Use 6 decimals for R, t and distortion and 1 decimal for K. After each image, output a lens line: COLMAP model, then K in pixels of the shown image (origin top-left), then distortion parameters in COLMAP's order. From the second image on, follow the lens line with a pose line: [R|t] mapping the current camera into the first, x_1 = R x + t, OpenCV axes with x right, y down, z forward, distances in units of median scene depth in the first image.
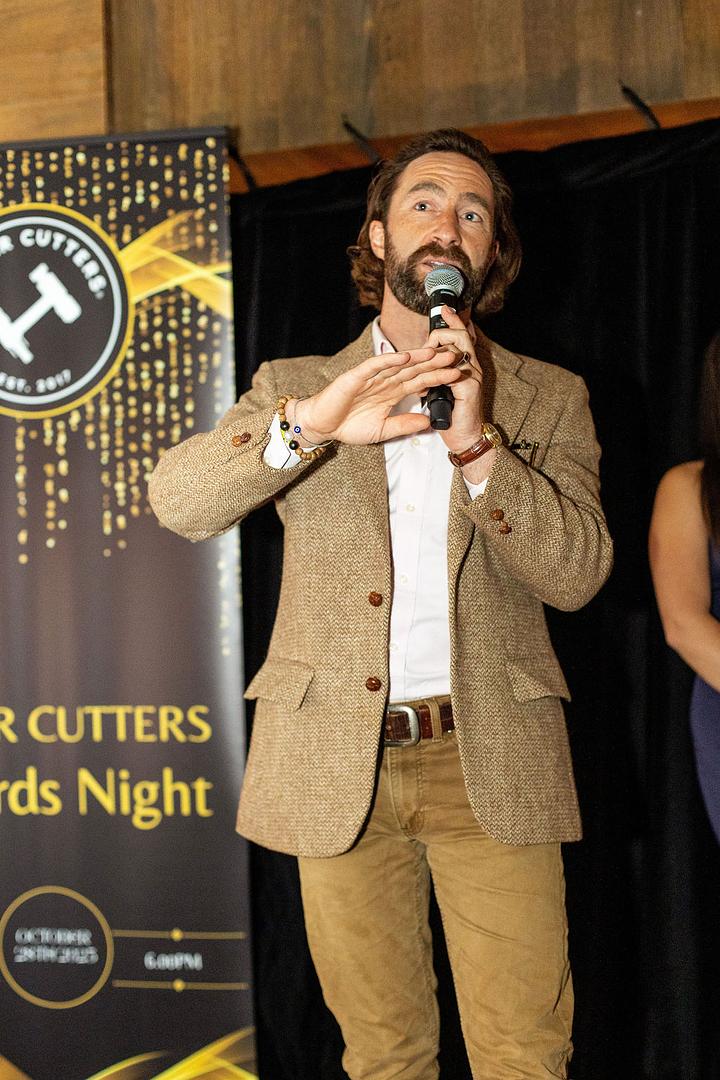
lens RADIAL K [[1788.4, 0, 378.6], [0, 1788.4, 525.9], [0, 0, 1]] dist [-0.014338, 0.058615]
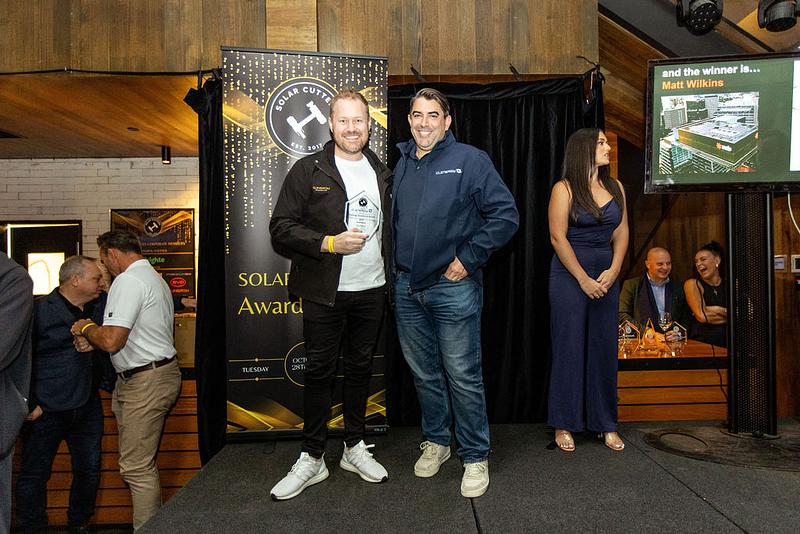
lens RADIAL K [[507.9, 0, 432.6], [0, 507.9, 265.3], [0, 0, 1]] dist [0.010028, 0.004146]
pose [[0.937574, 0.018354, 0.347300, -0.276782], [-0.028742, 0.999280, 0.024782, 0.067912], [-0.346595, -0.033218, 0.937426, 0.245172]]
